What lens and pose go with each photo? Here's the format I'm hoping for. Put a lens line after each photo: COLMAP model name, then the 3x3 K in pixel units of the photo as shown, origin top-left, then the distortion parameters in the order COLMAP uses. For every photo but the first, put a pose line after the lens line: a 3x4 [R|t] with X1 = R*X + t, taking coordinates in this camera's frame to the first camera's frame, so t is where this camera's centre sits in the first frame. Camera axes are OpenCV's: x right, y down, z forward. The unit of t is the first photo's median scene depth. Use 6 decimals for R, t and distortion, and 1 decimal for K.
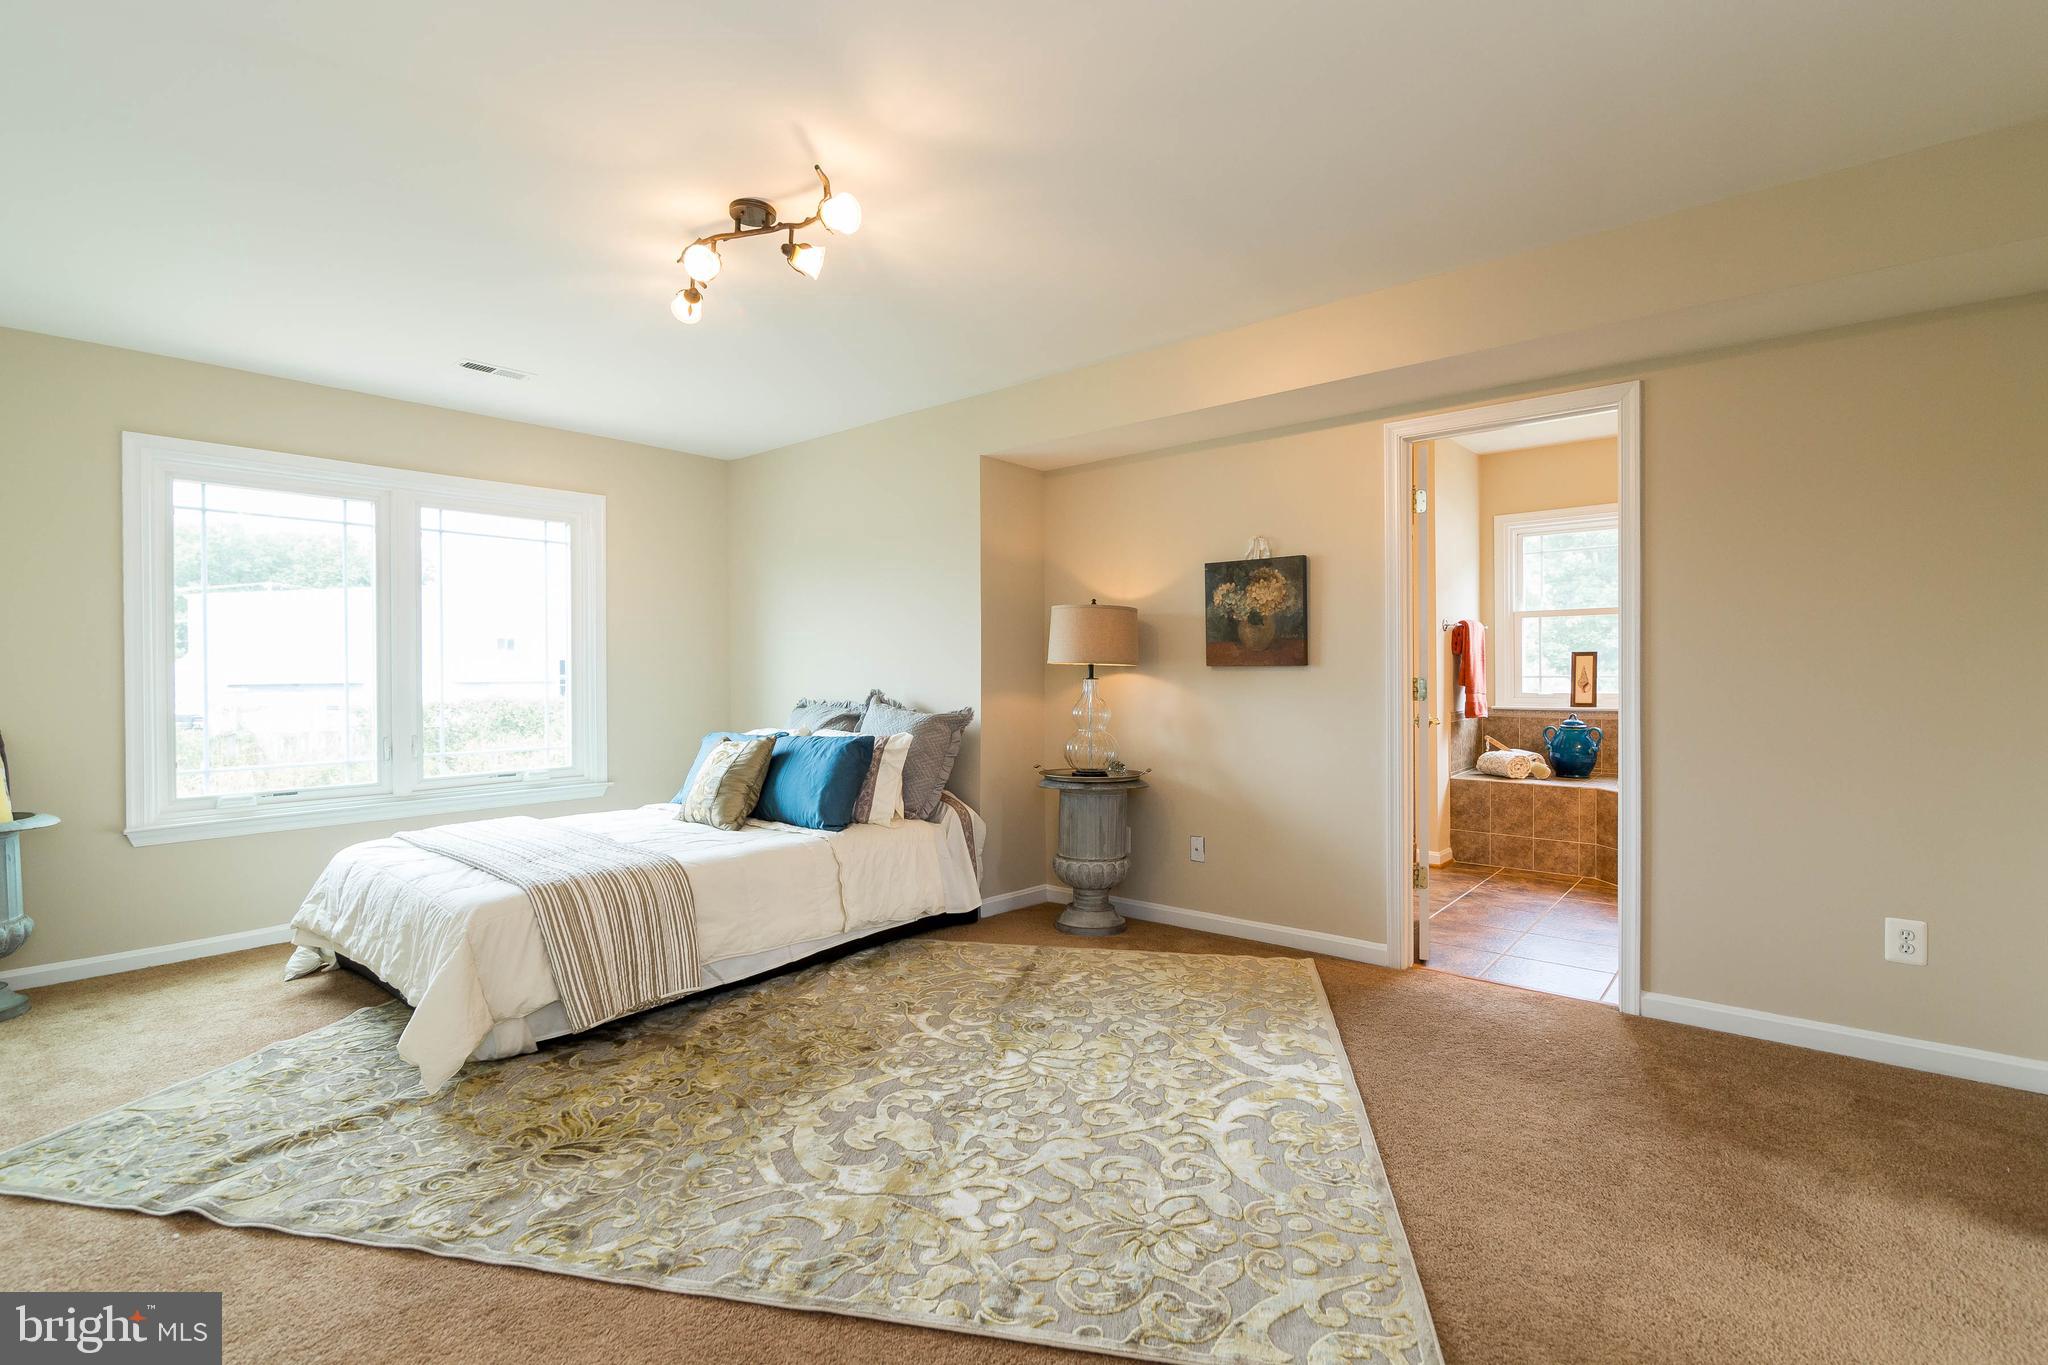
lens RADIAL K [[940.9, 0, 1029.3], [0, 940.9, 668.4], [0, 0, 1]] dist [-0.006065, -0.000557]
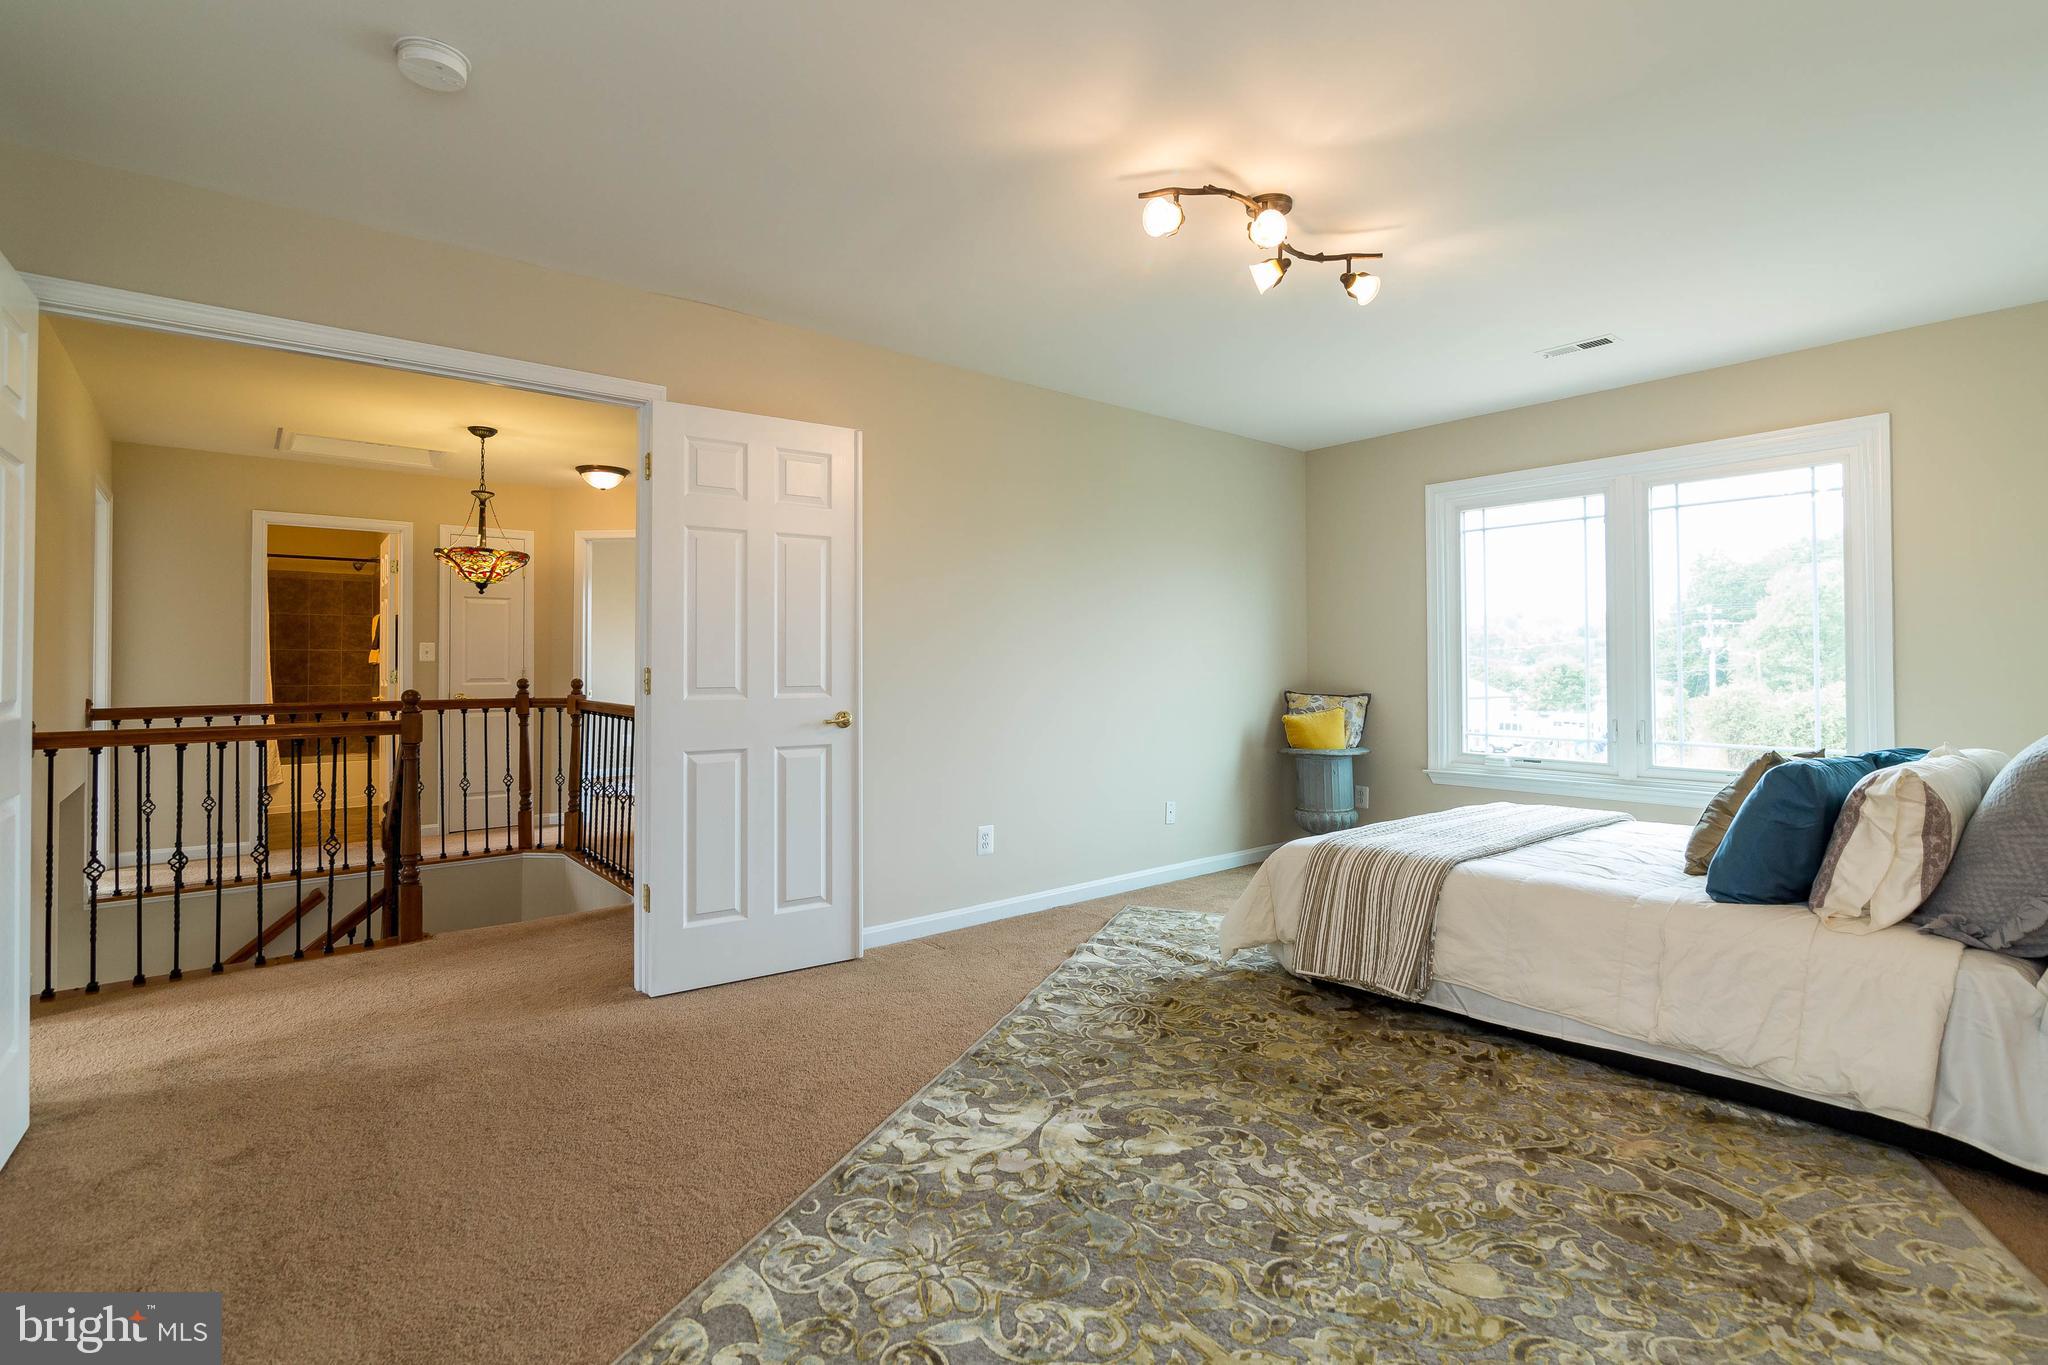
lens RADIAL K [[940.9, 0, 1015.8], [0, 940.9, 658.6], [0, 0, 1]] dist [-0.006065, -0.000557]
pose [[-0.180135, 0.003088, -0.983637, 0.485592], [0.011188, 0.999937, 0.001090, -0.002339], [0.983578, -0.010809, -0.180158, 0.593853]]
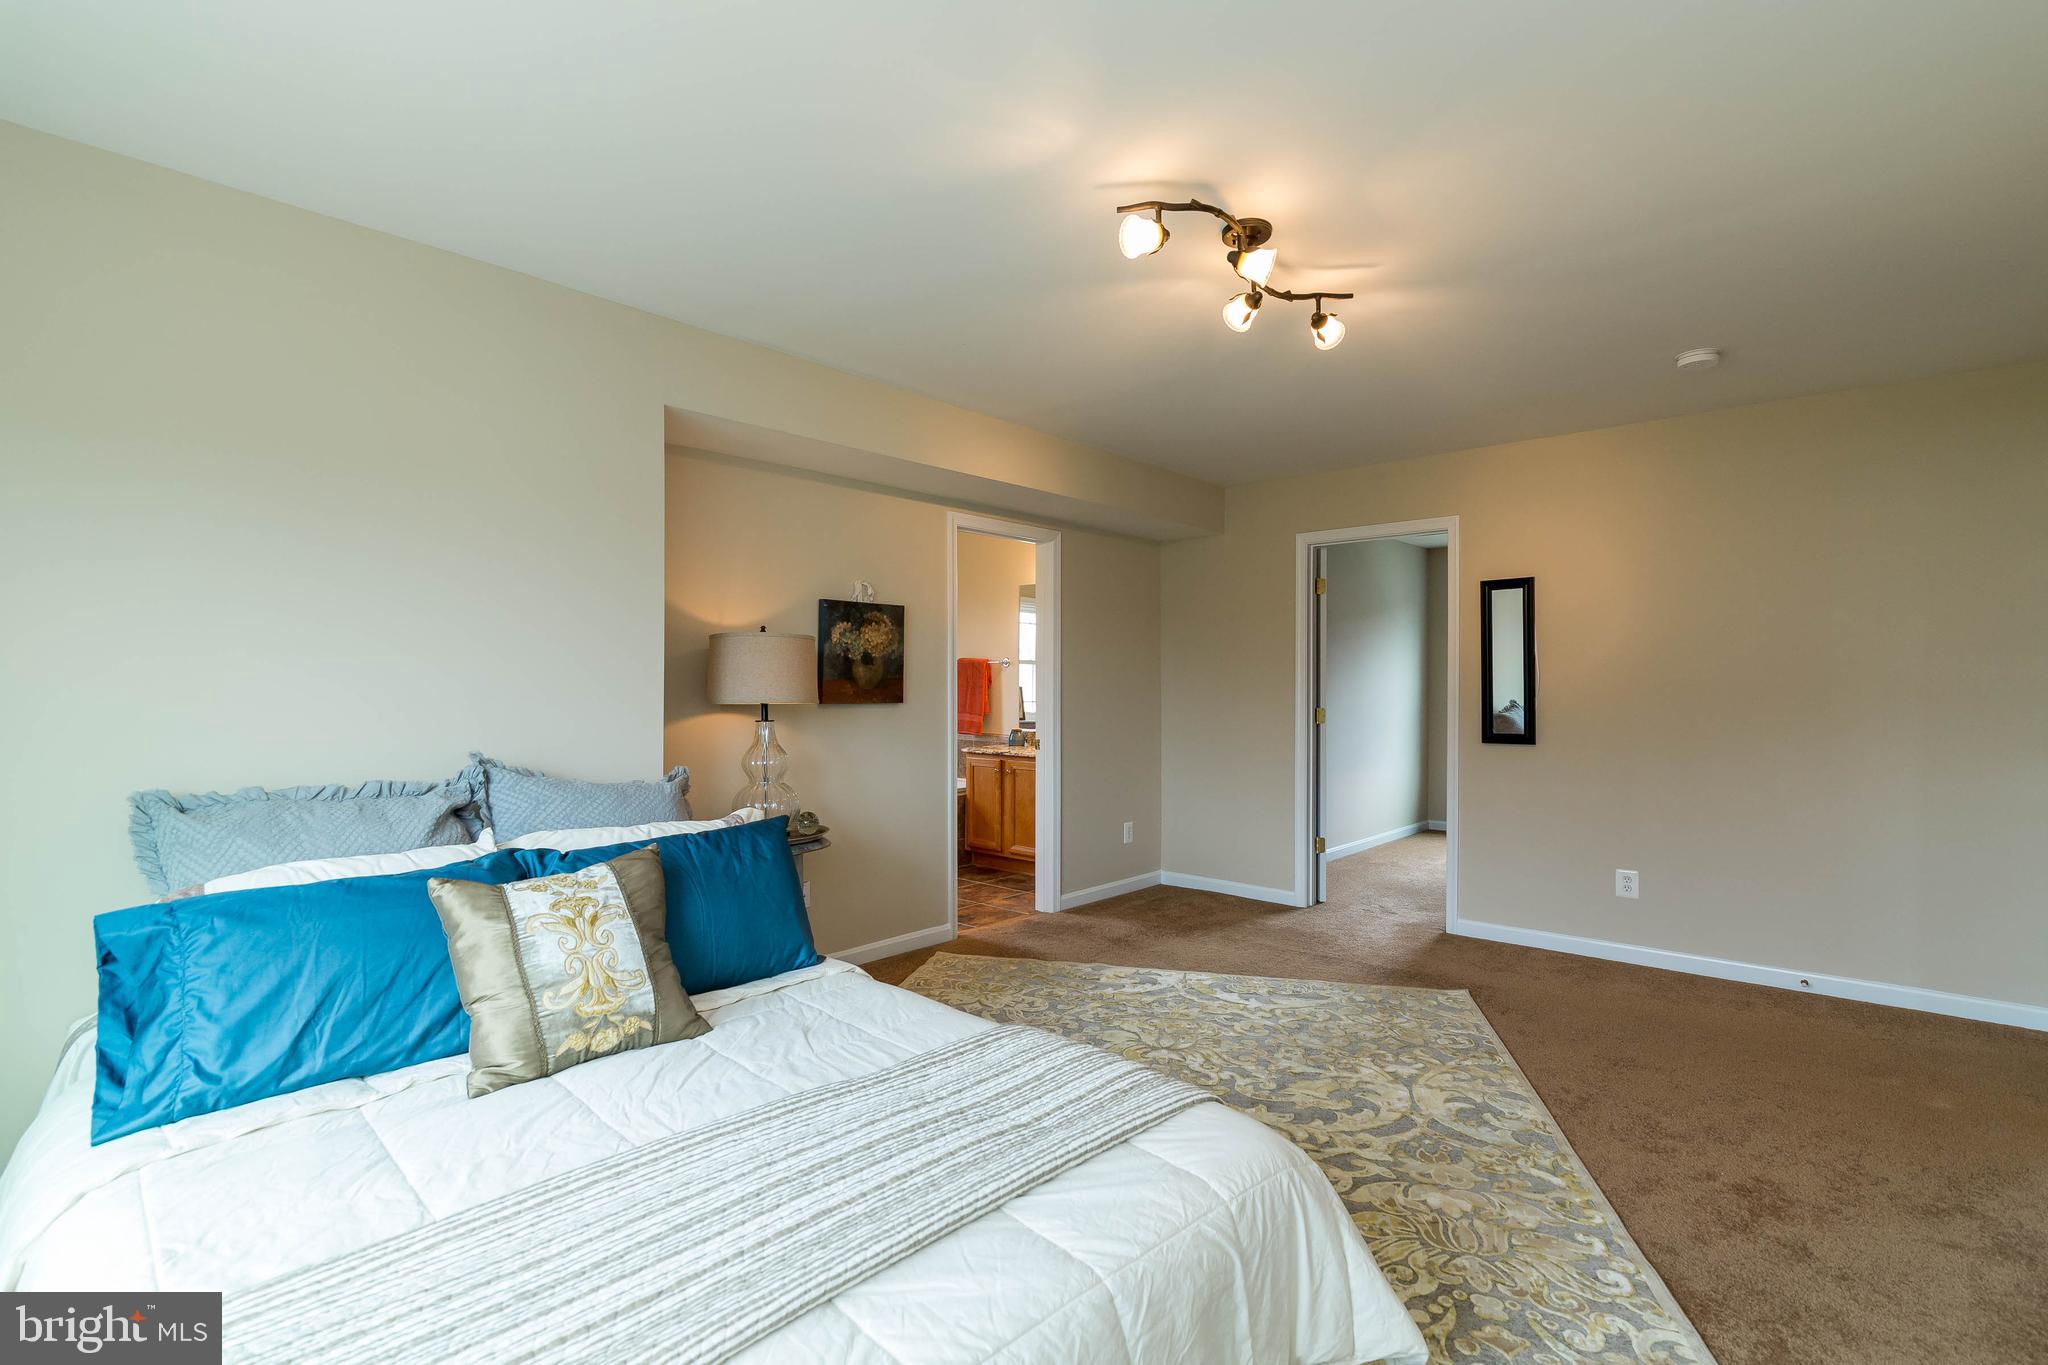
lens RADIAL K [[940.9, 0, 1034.0], [0, 940.9, 690.5], [0, 0, 1]] dist [-0.006065, -0.000557]
pose [[0.039280, 0.001240, 0.999227, -0.798193], [-0.005342, 0.999985, -0.001031, -0.017113], [-0.999214, -0.005298, 0.039286, 0.761685]]
